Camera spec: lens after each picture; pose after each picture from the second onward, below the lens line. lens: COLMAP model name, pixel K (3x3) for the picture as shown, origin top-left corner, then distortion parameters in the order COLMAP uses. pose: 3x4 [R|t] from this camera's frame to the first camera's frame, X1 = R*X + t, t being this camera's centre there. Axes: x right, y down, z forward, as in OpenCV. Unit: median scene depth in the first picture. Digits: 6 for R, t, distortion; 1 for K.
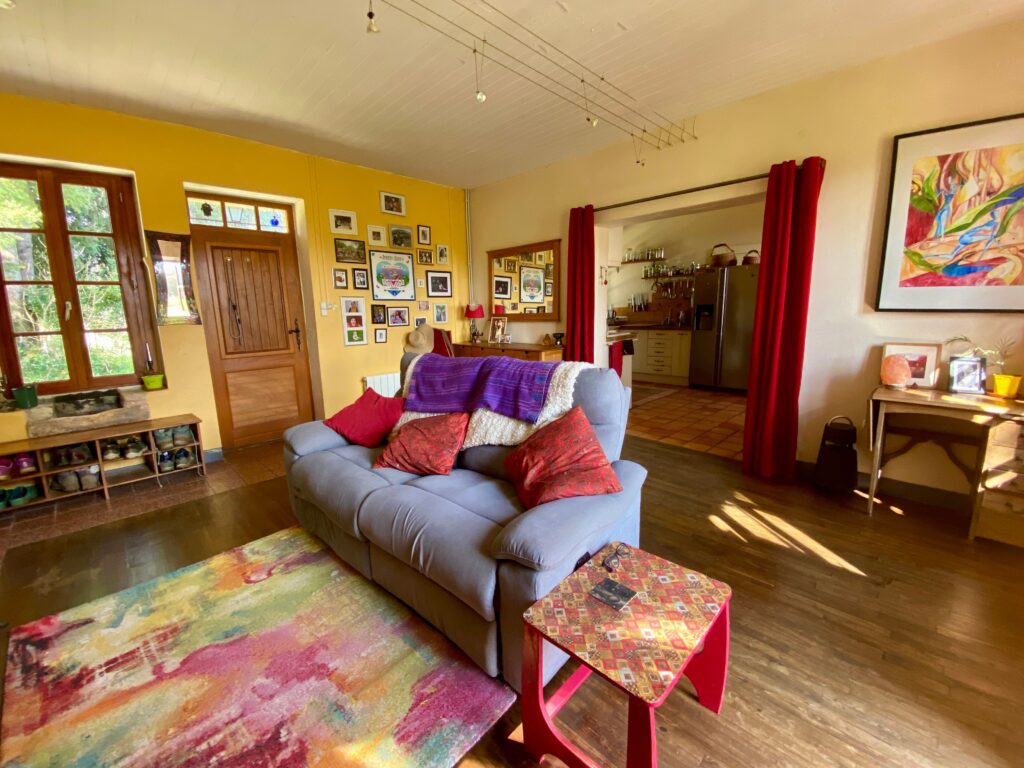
lens RADIAL K [[413.1, 0, 511.1], [0, 413.1, 379.4], [0, 0, 1]] dist [0.026016, -0.021756]
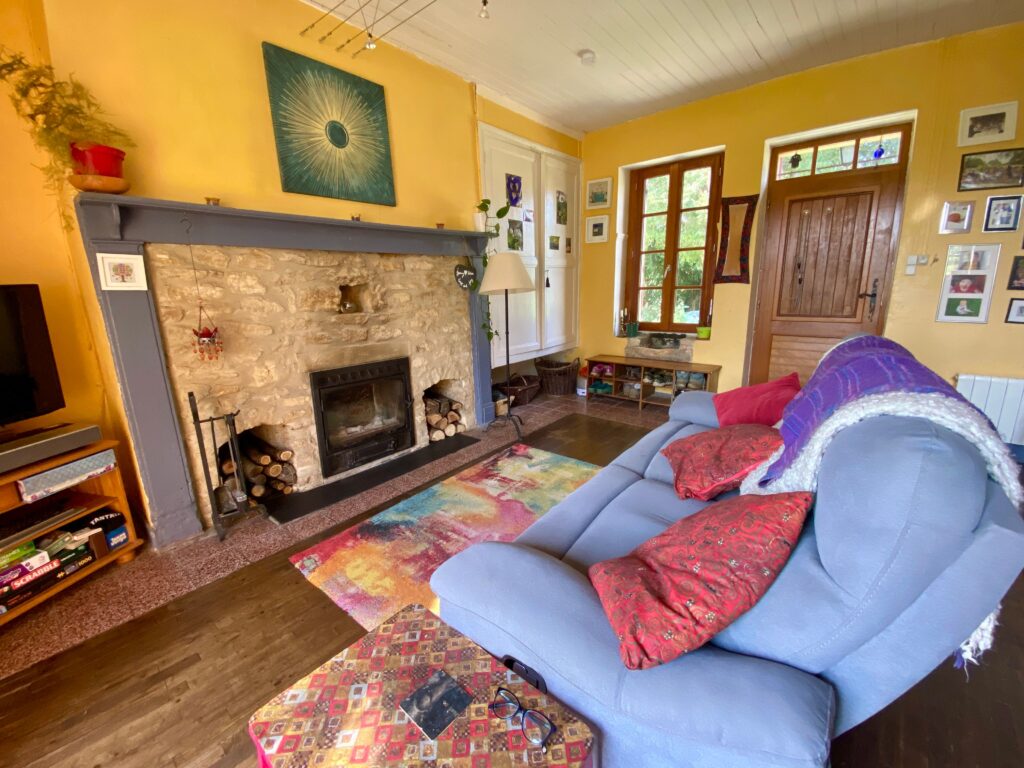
lens RADIAL K [[413.1, 0, 511.1], [0, 413.1, 379.4], [0, 0, 1]] dist [0.026016, -0.021756]
pose [[0.074048, 0.236832, -0.968725, 0.421337], [-0.151426, 0.962798, 0.223808, -0.072356], [0.985691, 0.130117, 0.107155, 0.541490]]
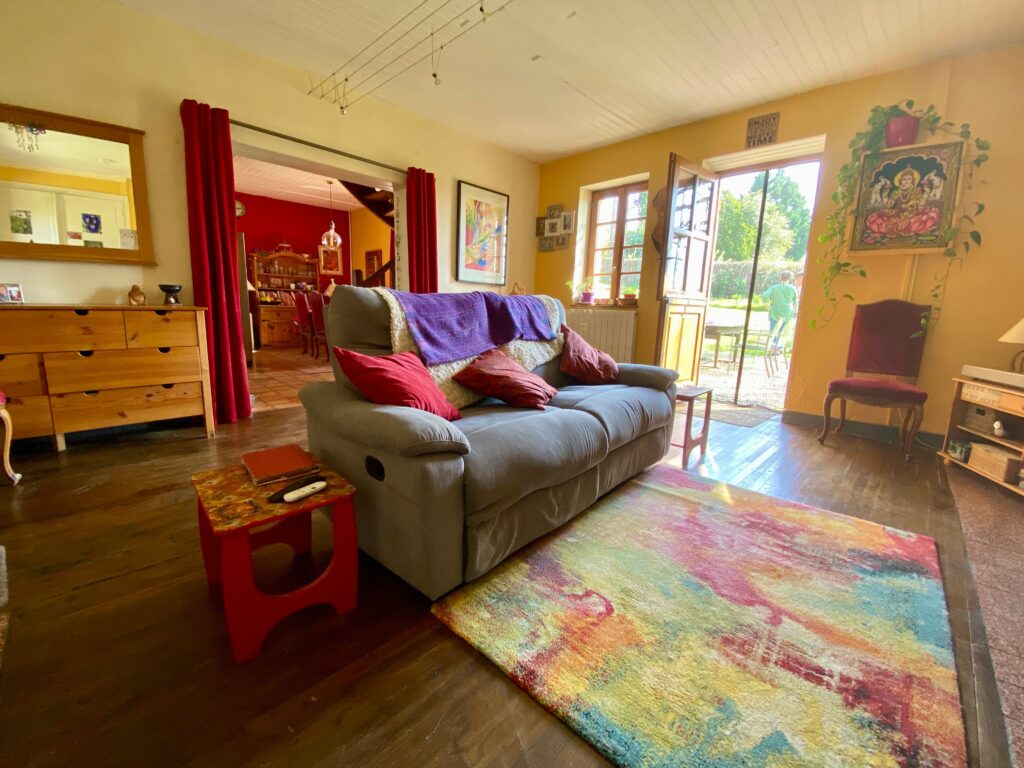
lens RADIAL K [[413.1, 0, 511.1], [0, 413.1, 379.4], [0, 0, 1]] dist [0.026016, -0.021756]
pose [[-0.004974, -0.149881, 0.988692, -1.091764], [0.136990, 0.979280, 0.149143, 0.015001], [-0.990560, 0.136183, 0.015661, 0.980225]]
